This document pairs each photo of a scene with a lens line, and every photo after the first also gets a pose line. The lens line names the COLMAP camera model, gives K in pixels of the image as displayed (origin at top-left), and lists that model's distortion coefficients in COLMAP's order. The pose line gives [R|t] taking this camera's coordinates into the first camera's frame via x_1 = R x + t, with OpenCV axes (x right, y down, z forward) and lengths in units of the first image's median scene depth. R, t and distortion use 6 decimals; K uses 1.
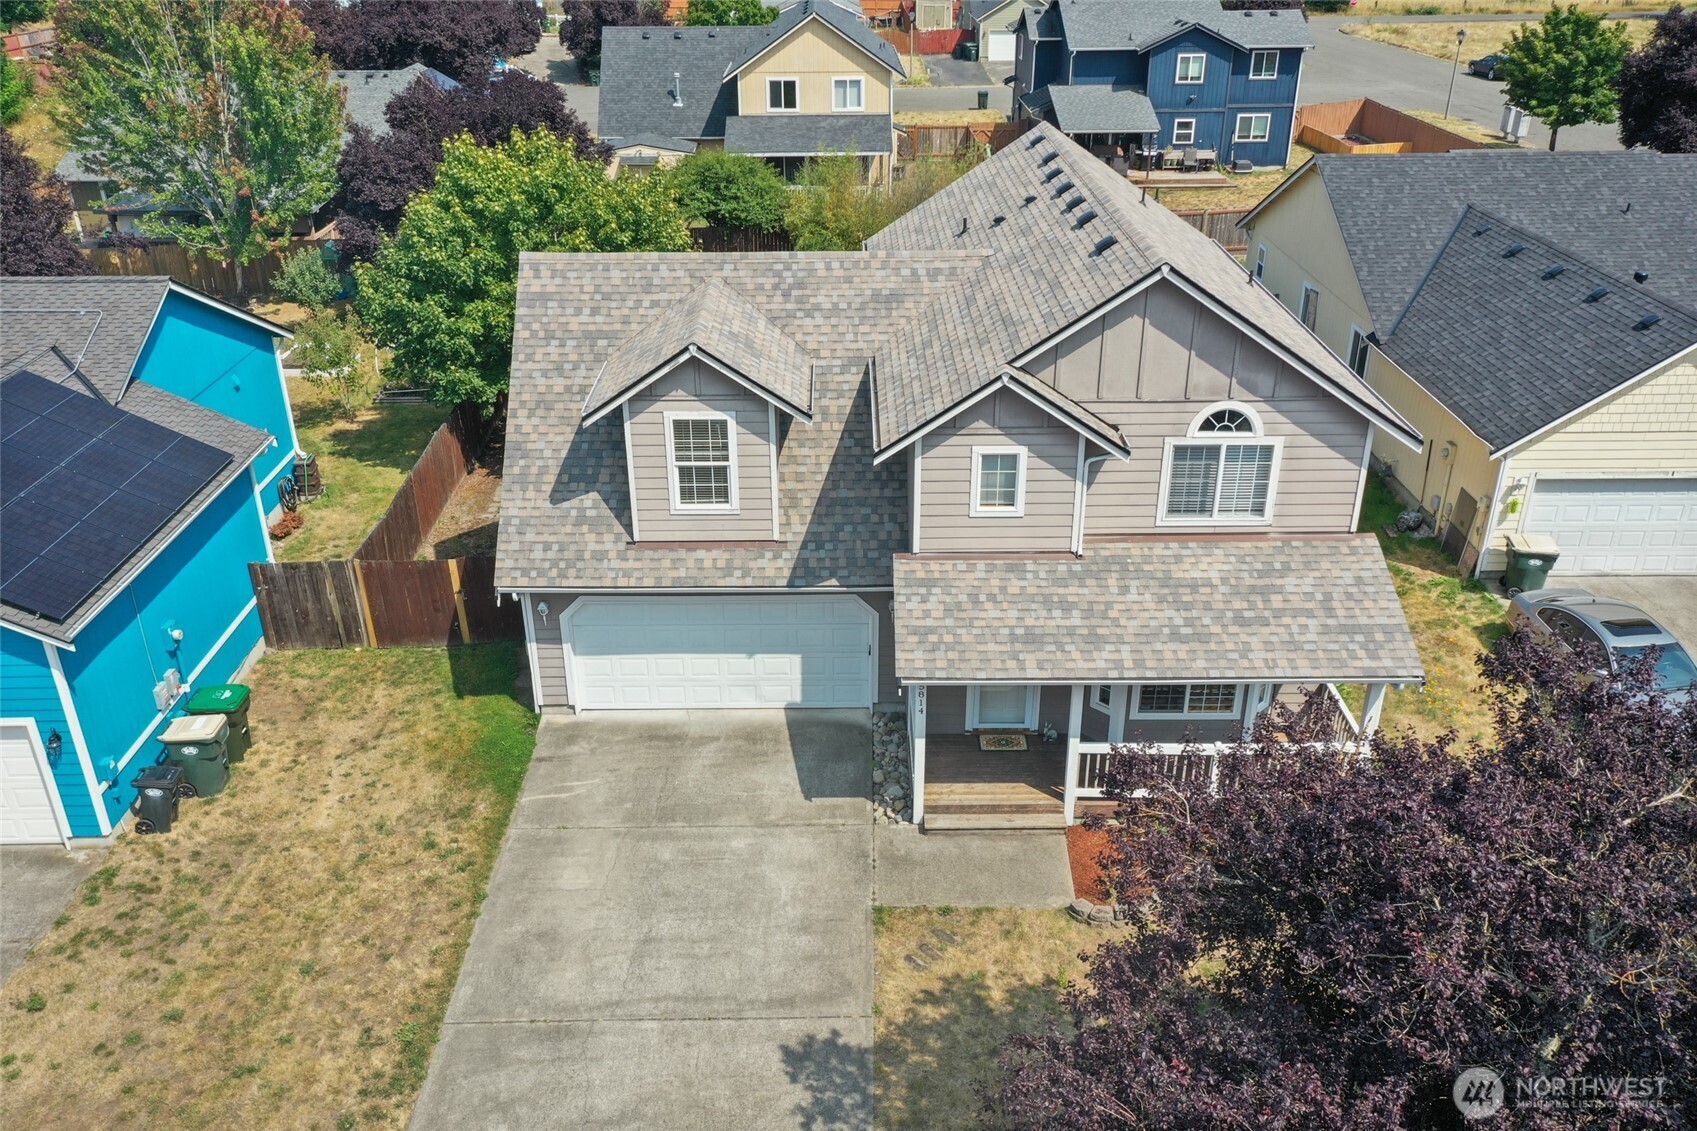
lens RADIAL K [[1344.3, 0, 855.3], [0, 1344.3, 562.9], [0, 0, 1]] dist [0.020782, 0.016365]
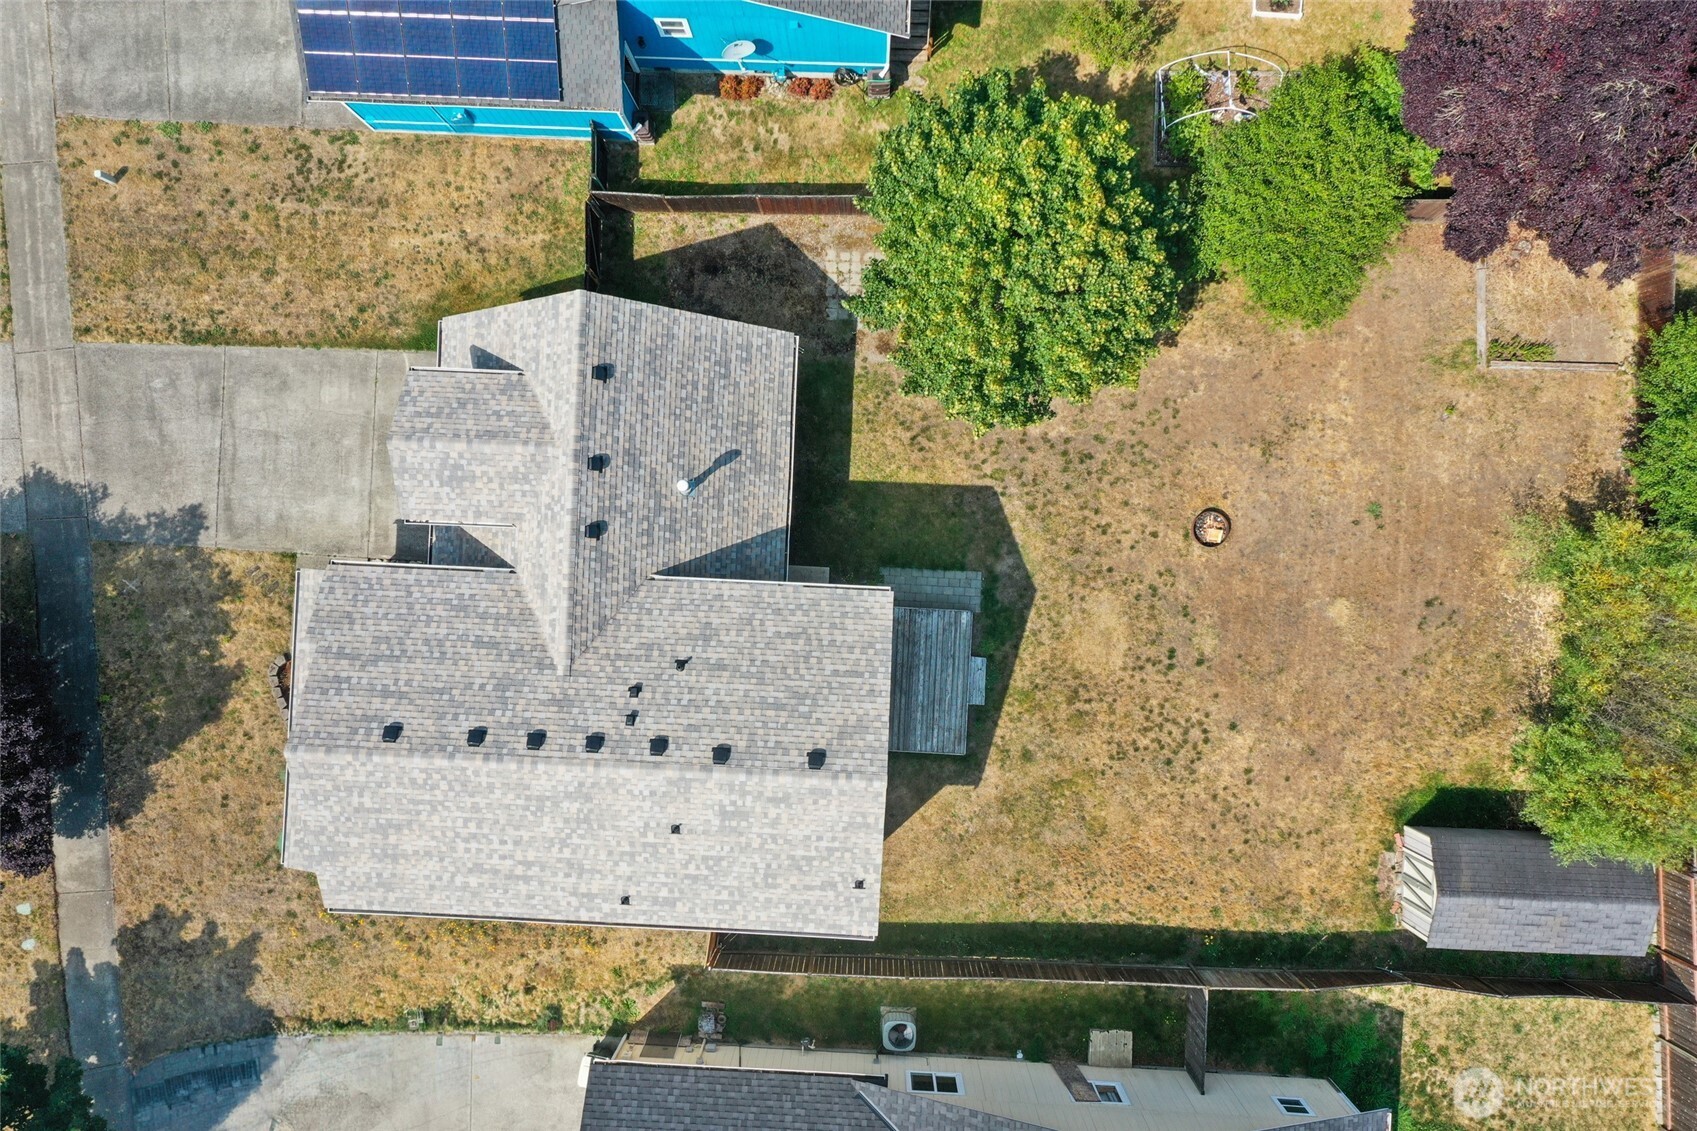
lens RADIAL K [[1344.3, 0, 848.8], [0, 1344.3, 561.6], [0, 0, 1]] dist [0.020782, 0.016365]
pose [[-0.053261, 0.998496, 0.012997, -0.036146], [-0.431760, -0.034763, 0.901319, -1.594820], [0.900415, 0.042393, 0.432962, 0.770371]]
